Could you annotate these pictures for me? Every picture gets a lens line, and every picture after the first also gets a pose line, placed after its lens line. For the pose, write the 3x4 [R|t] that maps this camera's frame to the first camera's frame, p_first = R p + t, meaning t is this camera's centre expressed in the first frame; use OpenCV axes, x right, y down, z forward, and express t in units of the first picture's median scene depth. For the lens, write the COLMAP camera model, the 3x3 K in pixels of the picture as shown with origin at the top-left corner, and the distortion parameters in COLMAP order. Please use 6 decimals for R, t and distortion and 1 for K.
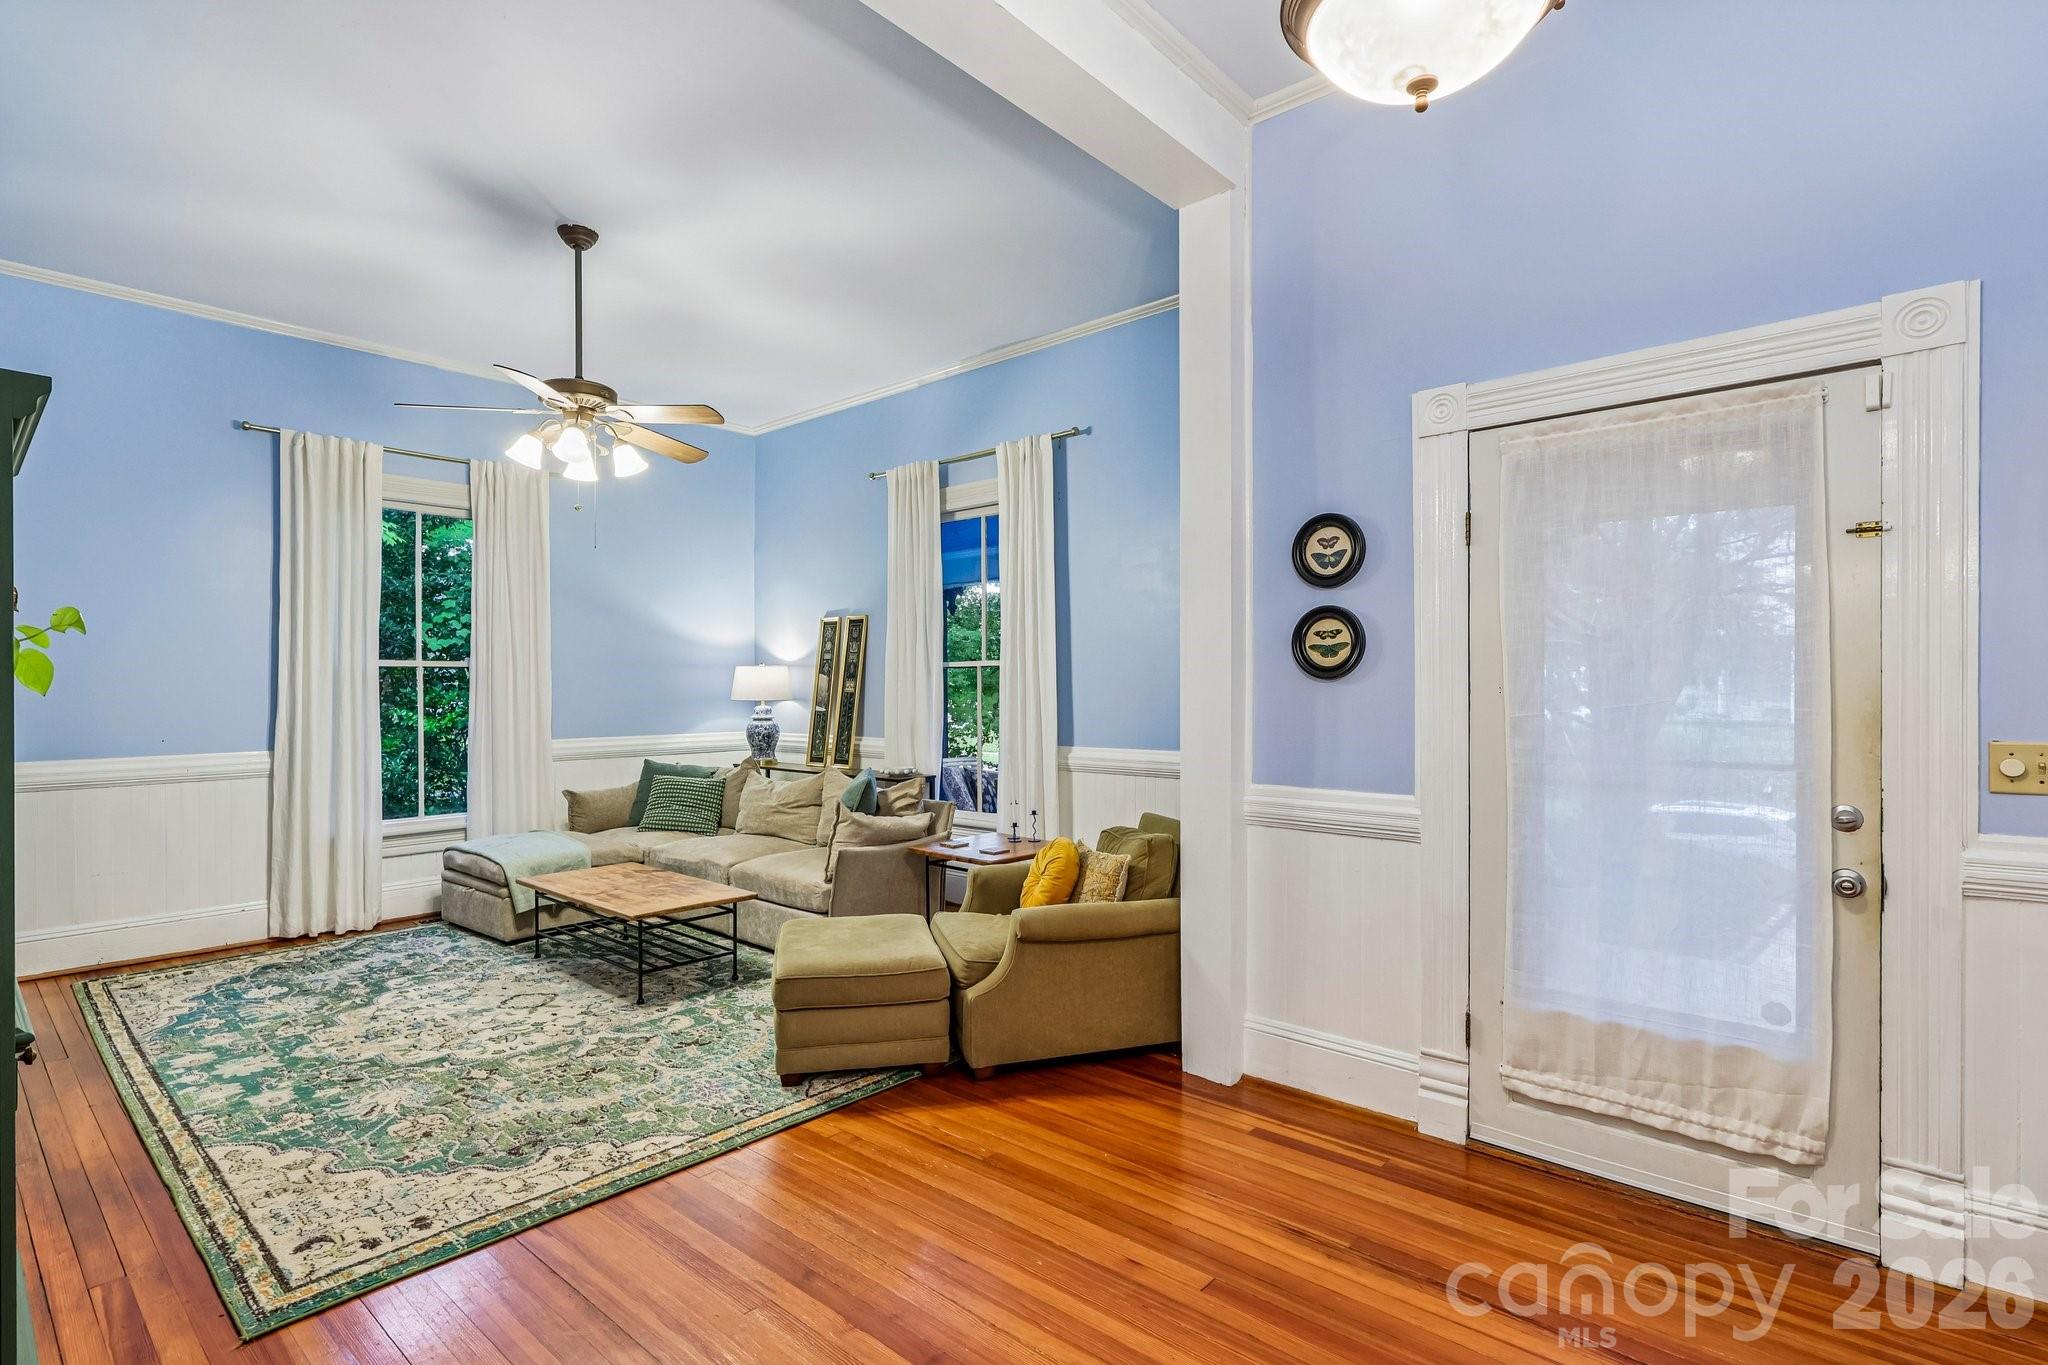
lens RADIAL K [[979.9, 0, 1027.2], [0, 979.9, 694.7], [0, 0, 1]] dist [-0.001067, 0.001083]
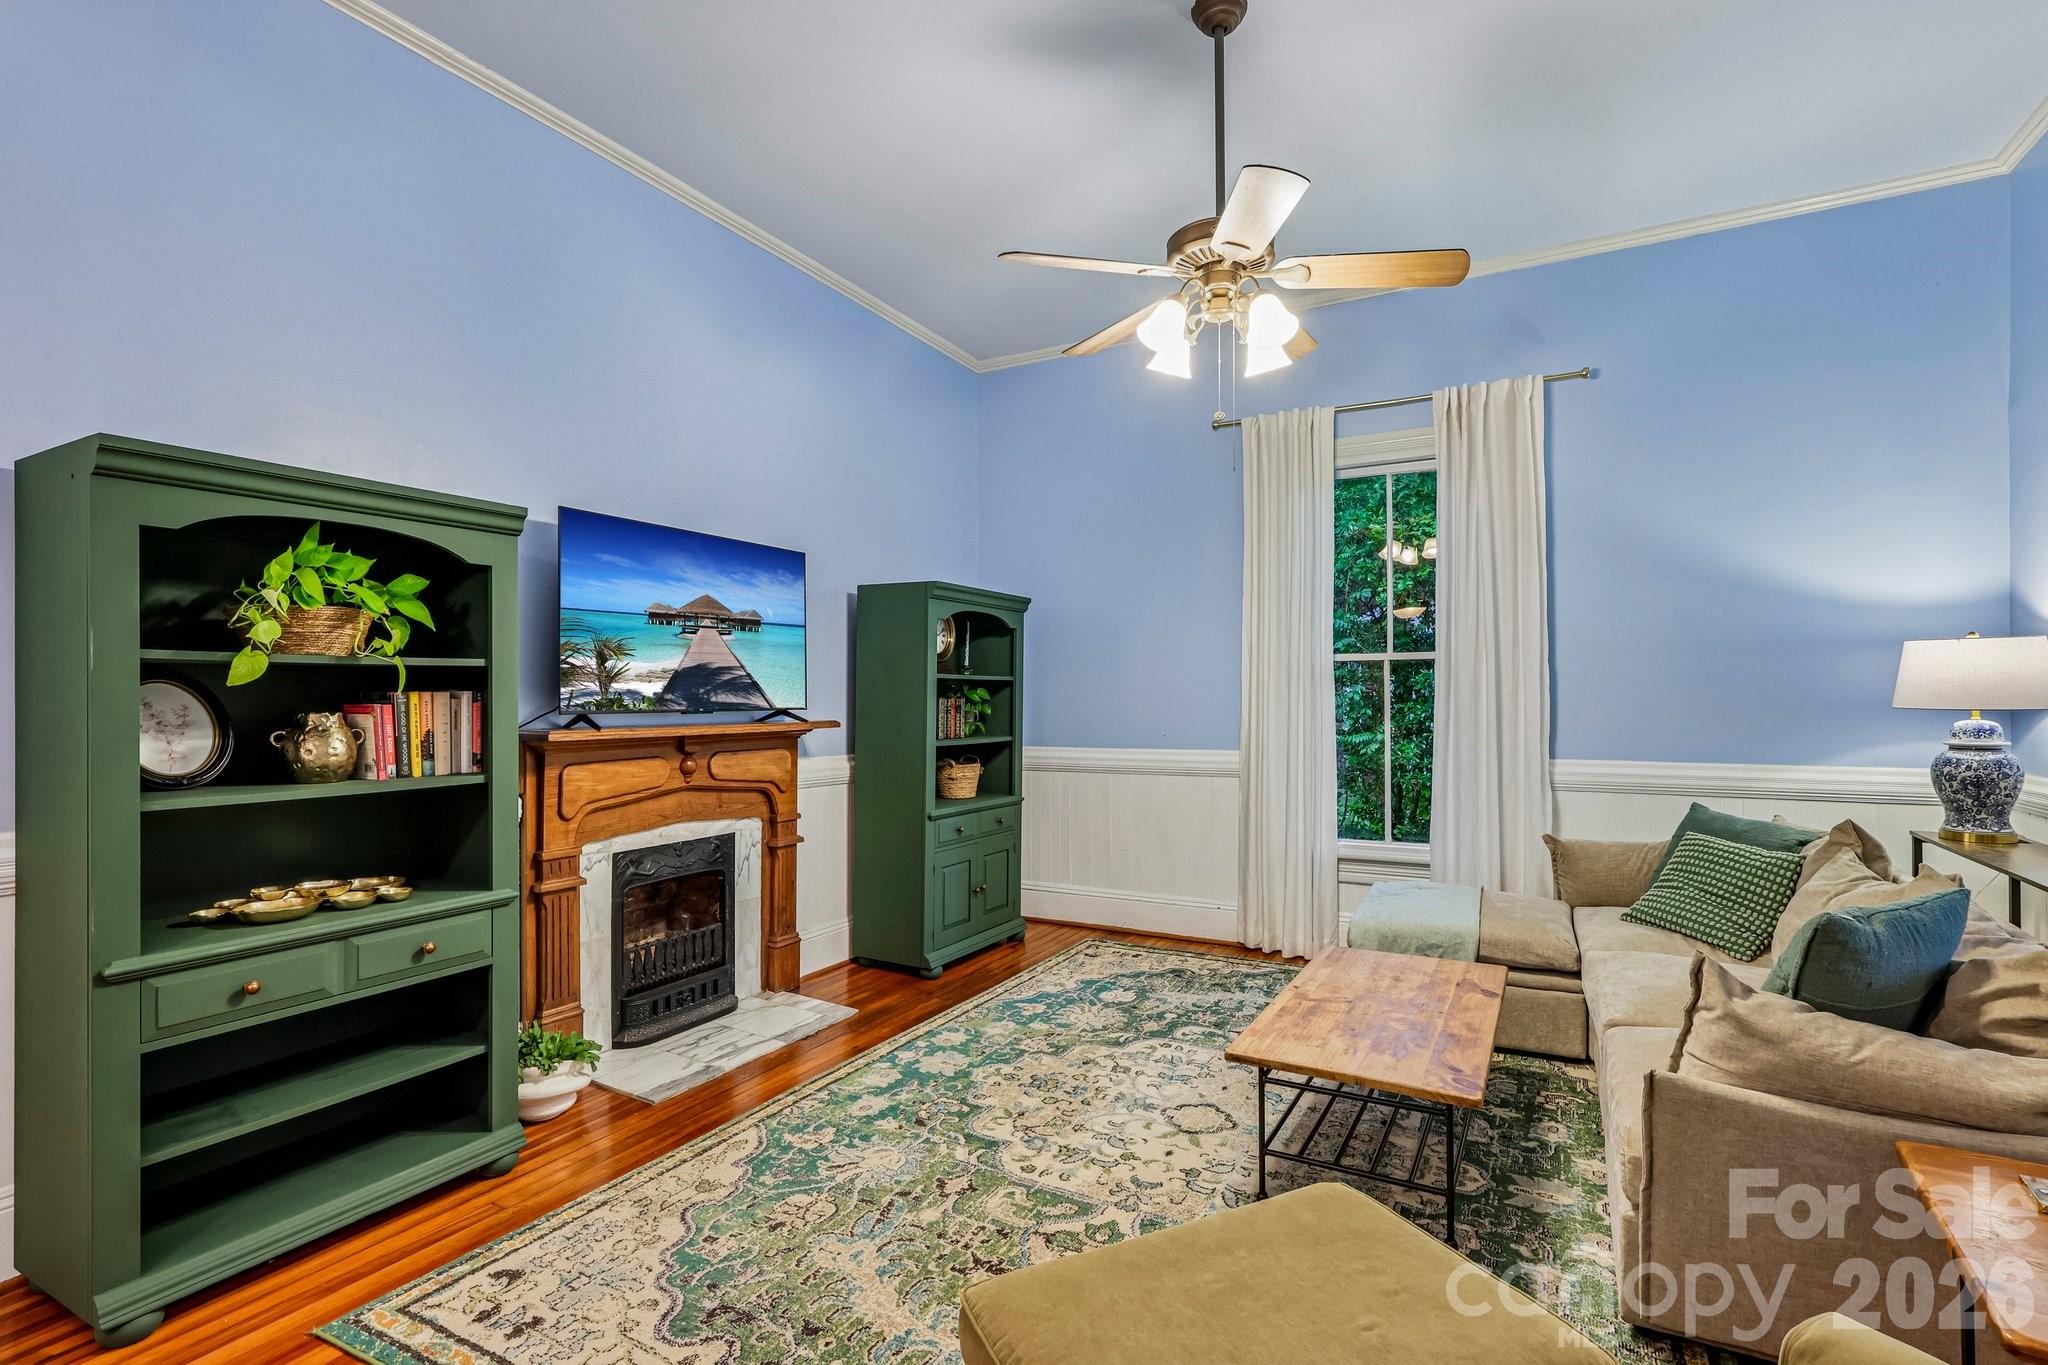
lens RADIAL K [[979.9, 0, 1030.7], [0, 979.9, 688.0], [0, 0, 1]] dist [-0.001067, 0.001083]
pose [[0.220543, -0.003445, -0.975371, 0.193176], [-0.003470, 0.999985, -0.004316, -0.000884], [0.975371, 0.004336, 0.220527, 0.825845]]
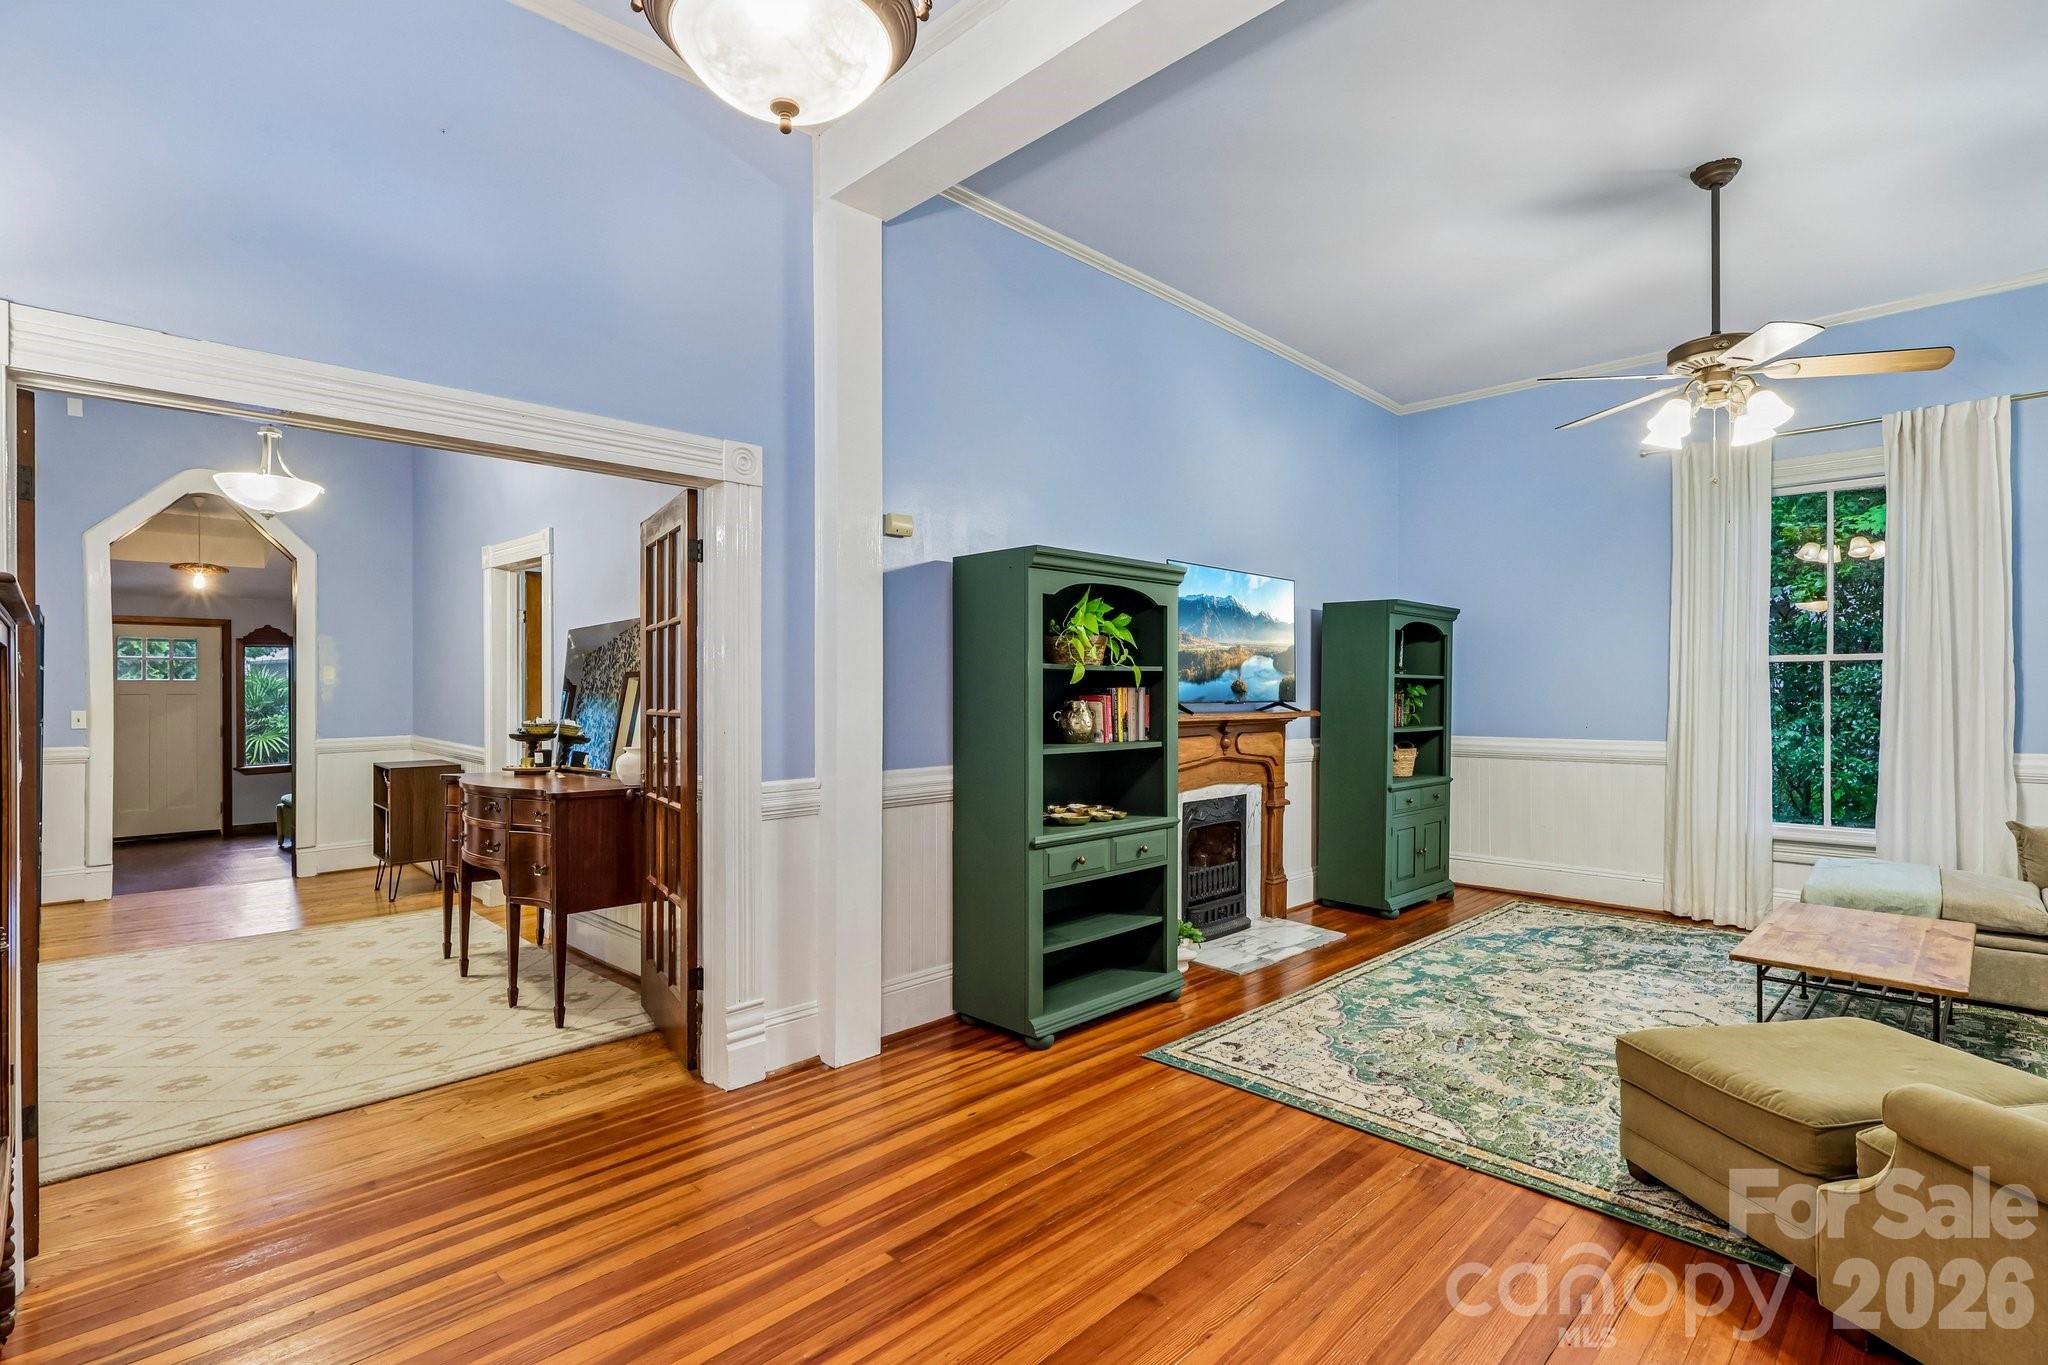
lens RADIAL K [[979.9, 0, 1018.4], [0, 979.9, 689.1], [0, 0, 1]] dist [-0.001067, 0.001083]
pose [[-0.067614, 0.002259, -0.997709, 0.533942], [-0.006087, 0.999978, 0.002676, -0.000267], [0.997693, 0.006254, -0.067599, 0.493683]]
